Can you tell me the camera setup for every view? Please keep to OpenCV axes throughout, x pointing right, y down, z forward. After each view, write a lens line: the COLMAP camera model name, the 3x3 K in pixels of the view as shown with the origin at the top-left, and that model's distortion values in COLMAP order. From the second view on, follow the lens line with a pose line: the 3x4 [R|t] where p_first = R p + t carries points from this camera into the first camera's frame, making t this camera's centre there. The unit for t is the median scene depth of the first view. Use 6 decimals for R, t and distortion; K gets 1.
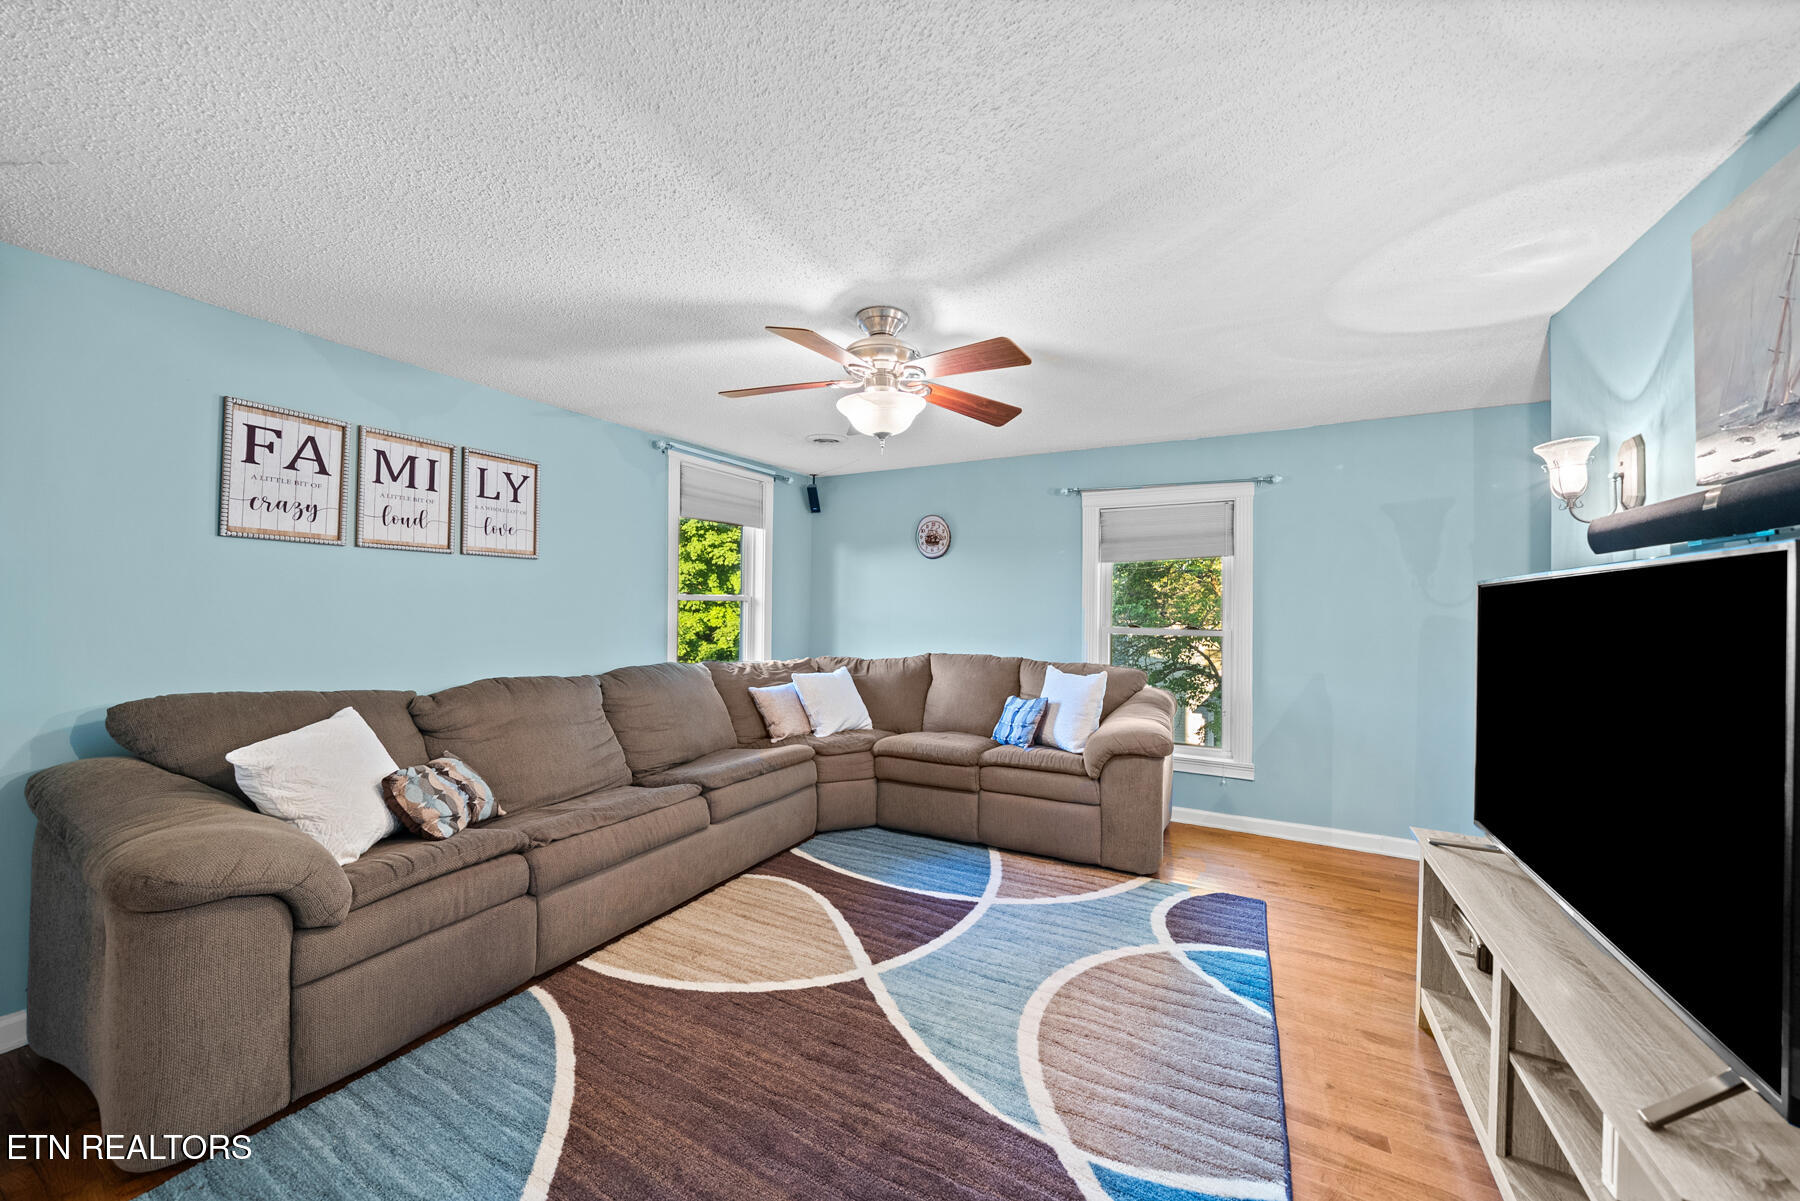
lens RADIAL K [[626.4, 0, 887.2], [0, 626.4, 601.7], [0, 0, 1]] dist [-0.003350, -0.000073]
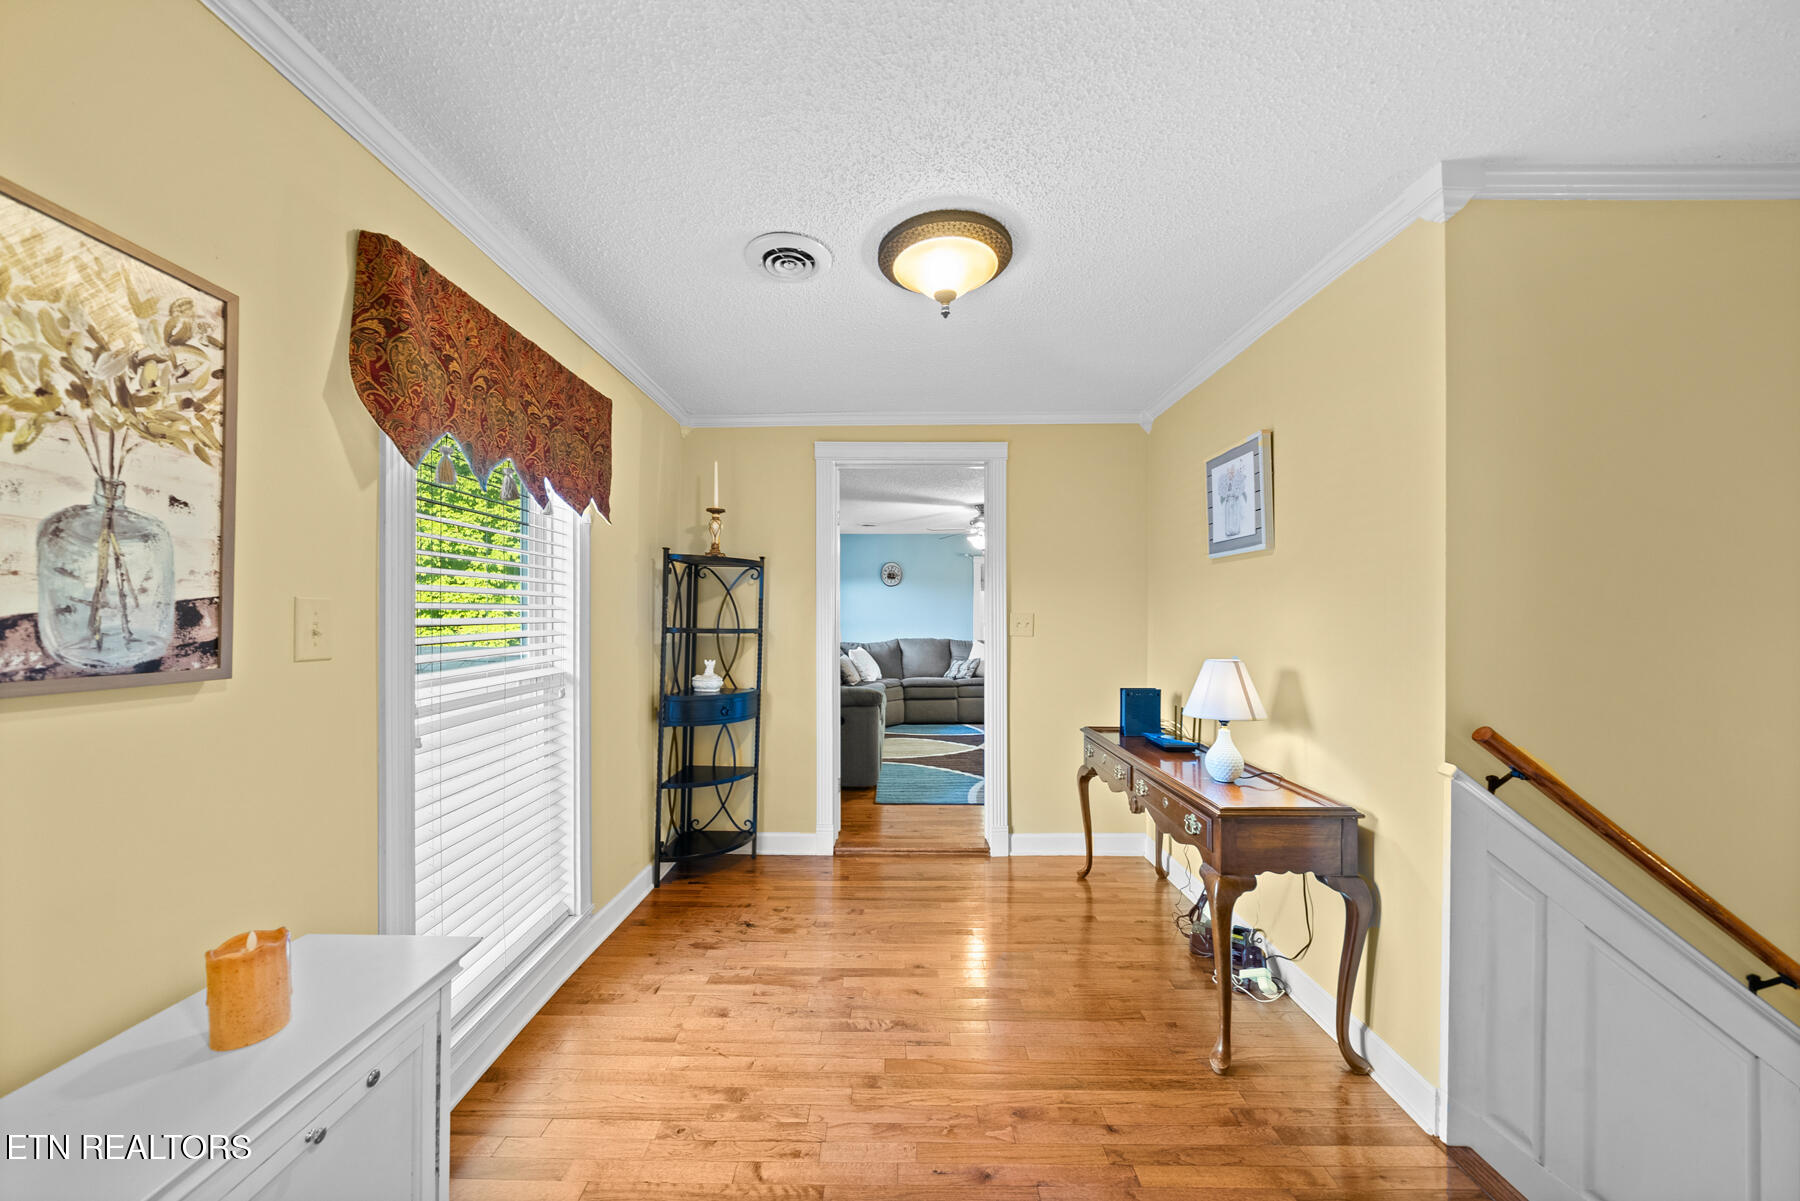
lens RADIAL K [[609.5, 0, 895.0], [0, 609.5, 617.1], [0, 0, 1]] dist [-0.000377, -0.000003]
pose [[0.878620, -0.009995, 0.477417, -1.214516], [0.003360, 0.999886, 0.014750, -0.011119], [-0.477510, -0.011355, 0.878553, -0.867140]]
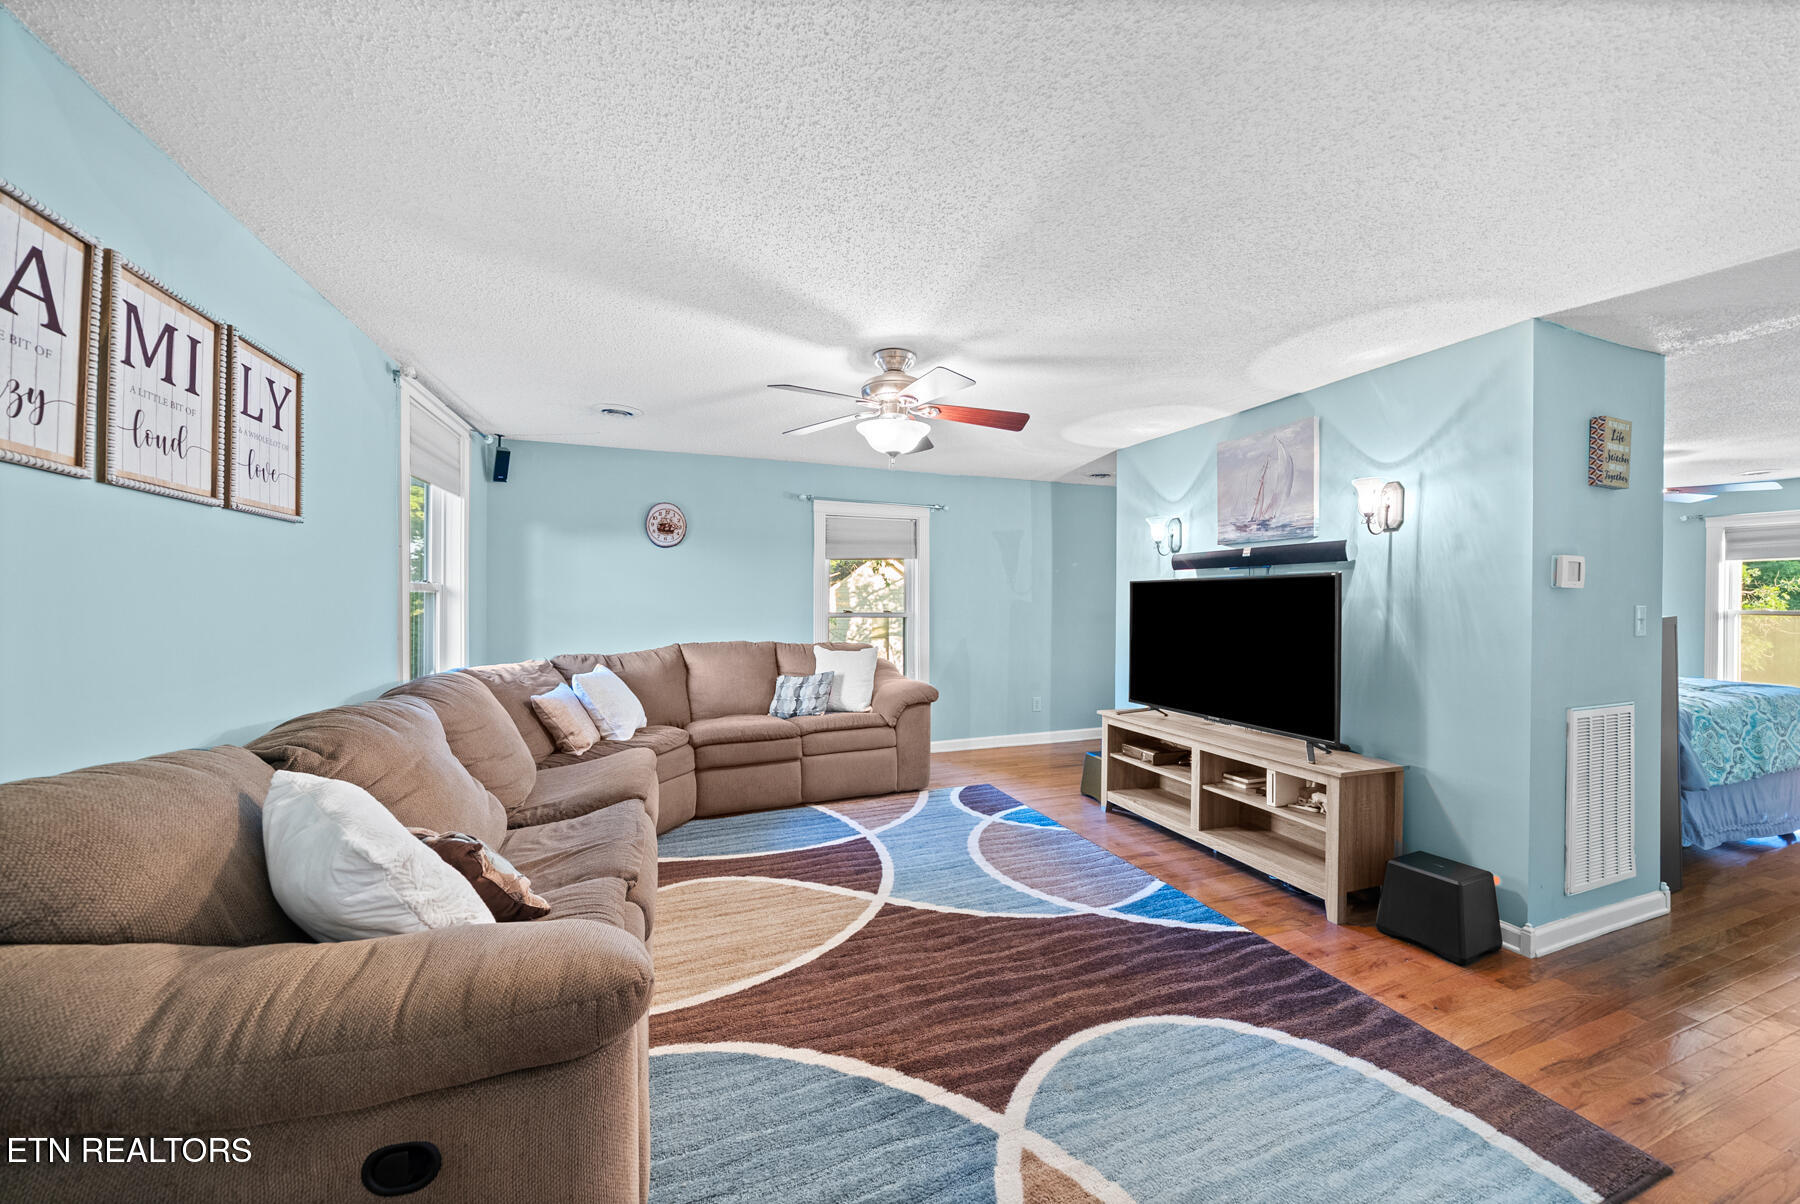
lens RADIAL K [[626.4, 0, 887.2], [0, 626.4, 603.2], [0, 0, 1]] dist [-0.003350, -0.000073]
pose [[0.665538, -0.013011, 0.746250, -0.691688], [0.000201, 0.999851, 0.017253, 0.002139], [-0.746364, -0.011333, 0.665442, 0.148929]]
